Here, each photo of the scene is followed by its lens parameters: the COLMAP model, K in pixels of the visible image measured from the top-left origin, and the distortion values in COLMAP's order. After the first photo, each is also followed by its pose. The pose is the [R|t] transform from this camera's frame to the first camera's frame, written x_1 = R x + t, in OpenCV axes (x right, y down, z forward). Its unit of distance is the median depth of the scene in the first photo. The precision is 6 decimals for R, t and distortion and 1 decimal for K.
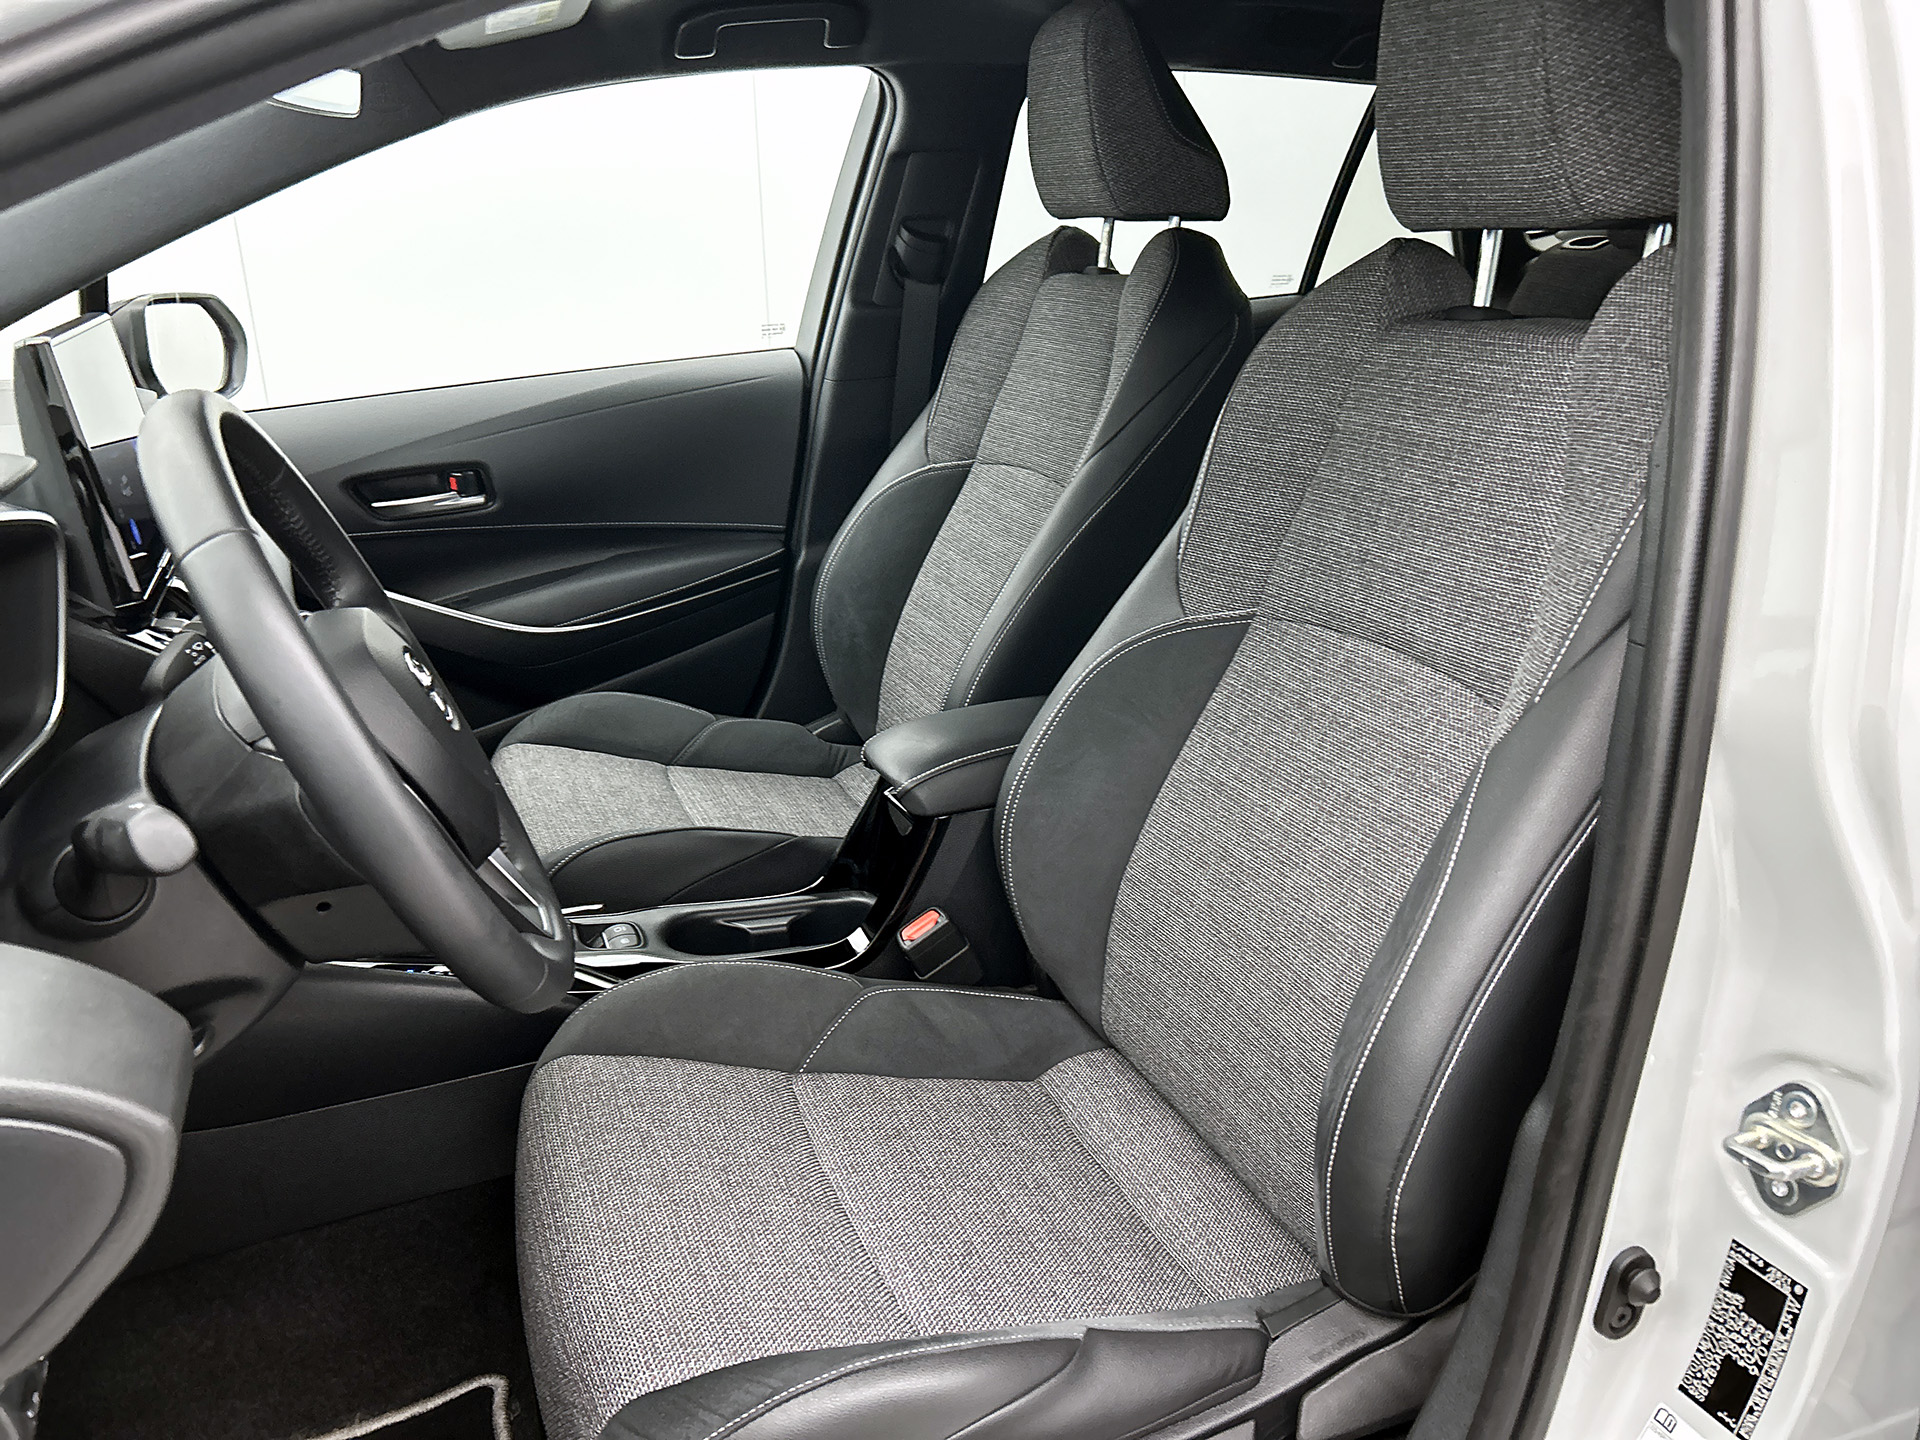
lens RADIAL K [[1464.0, 0, 961.7], [0, 1464.0, 665.6], [0, 0, 1]] dist [0.009084, -0.001015]
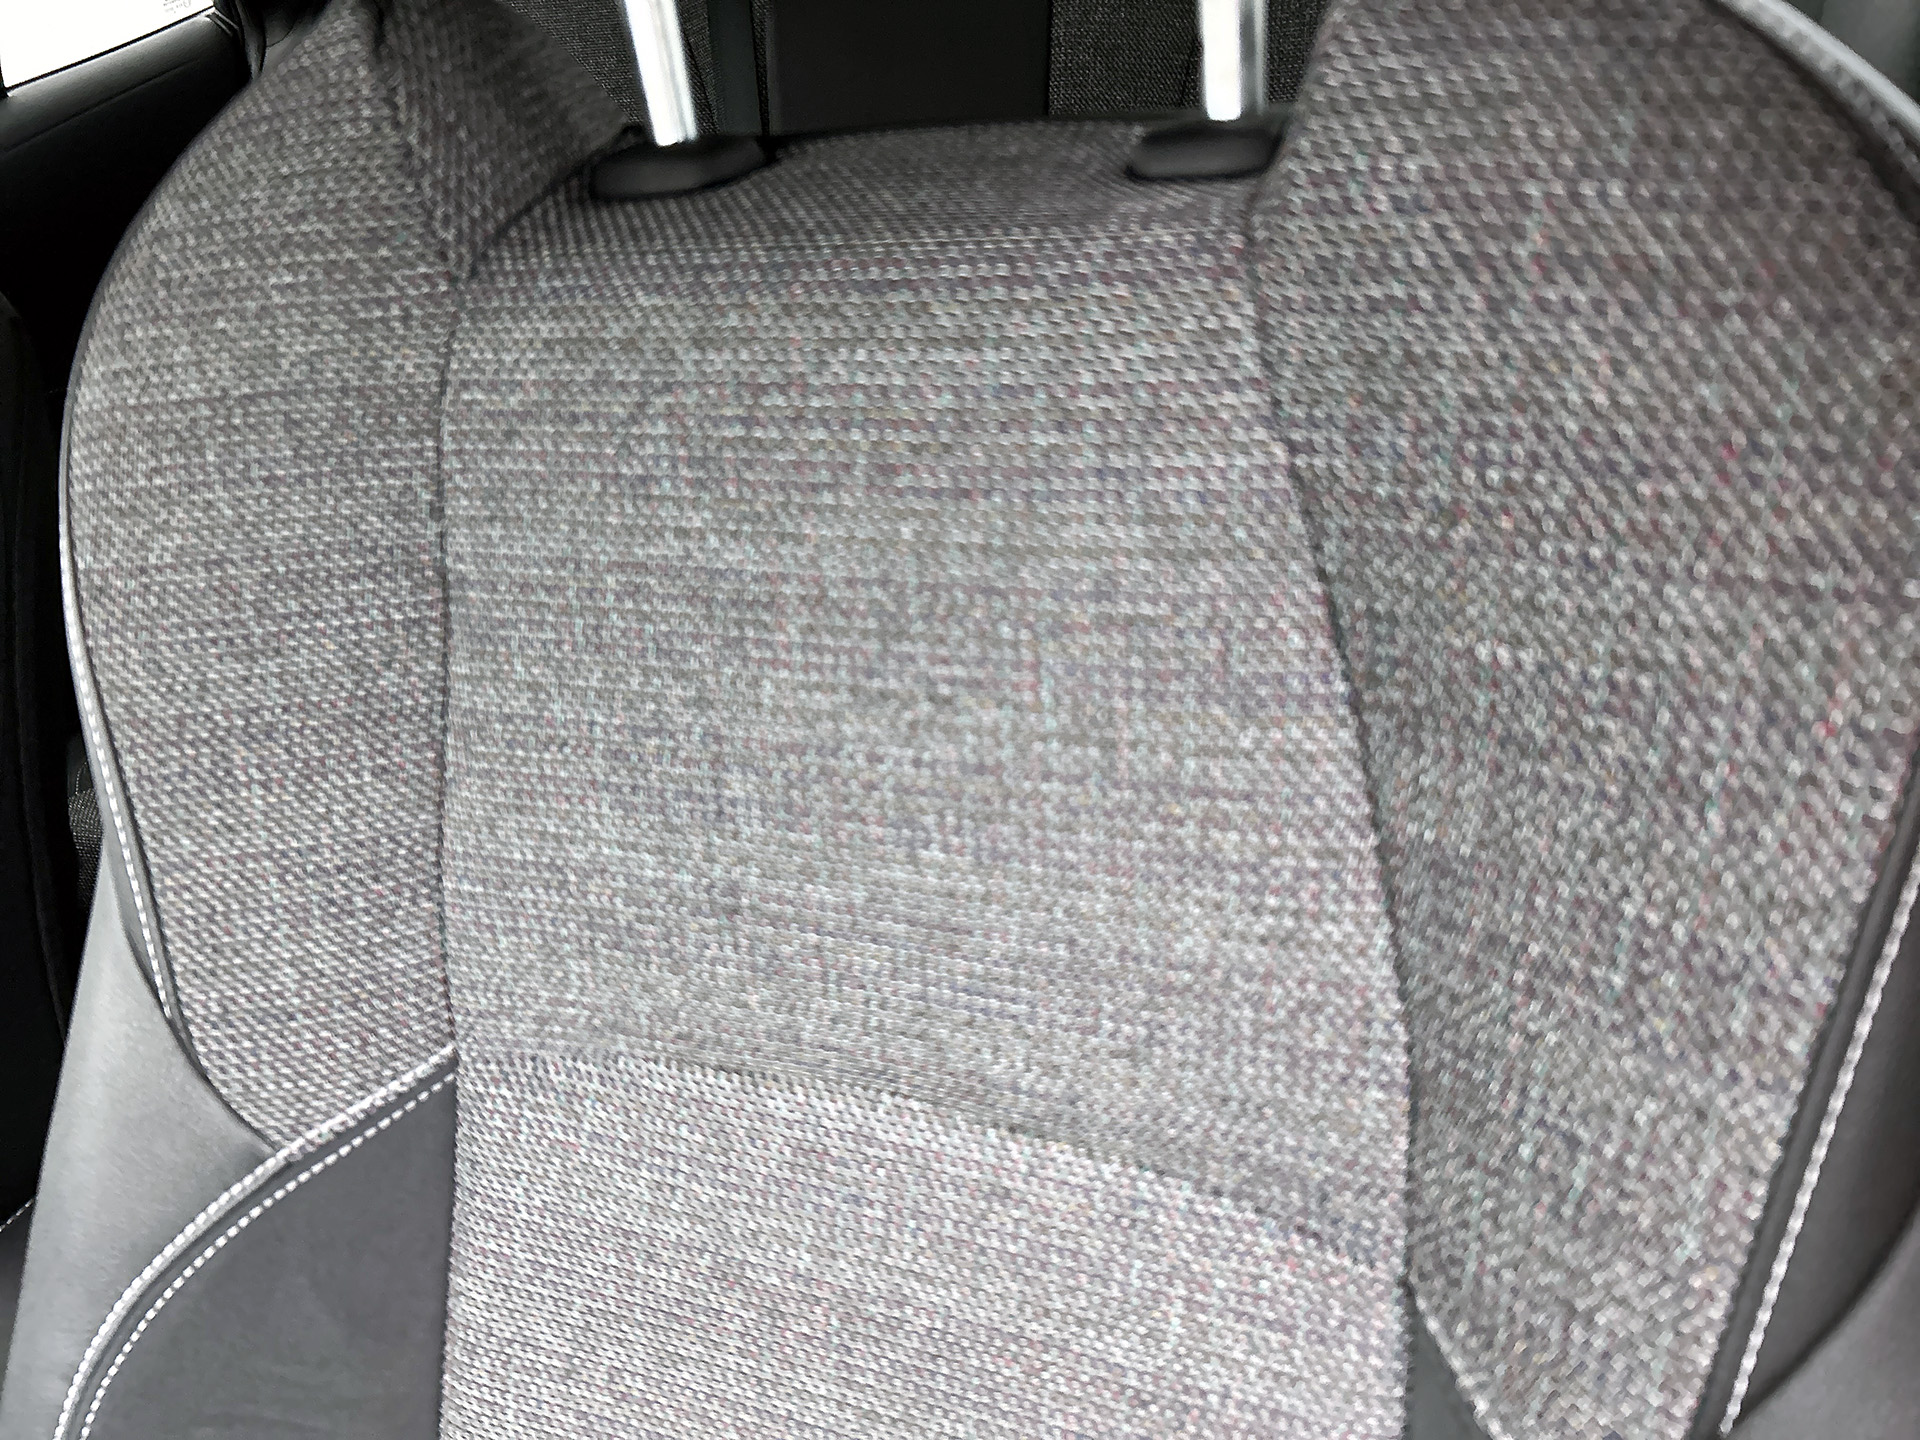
lens RADIAL K [[1464.0, 0, 961.7], [0, 1464.0, 665.6], [0, 0, 1]] dist [0.009084, -0.001015]
pose [[0.686560, -0.476107, 0.549506, 0.141650], [0.349416, 0.878839, 0.324886, -0.226235], [-0.637608, -0.031048, 0.769735, 0.682803]]
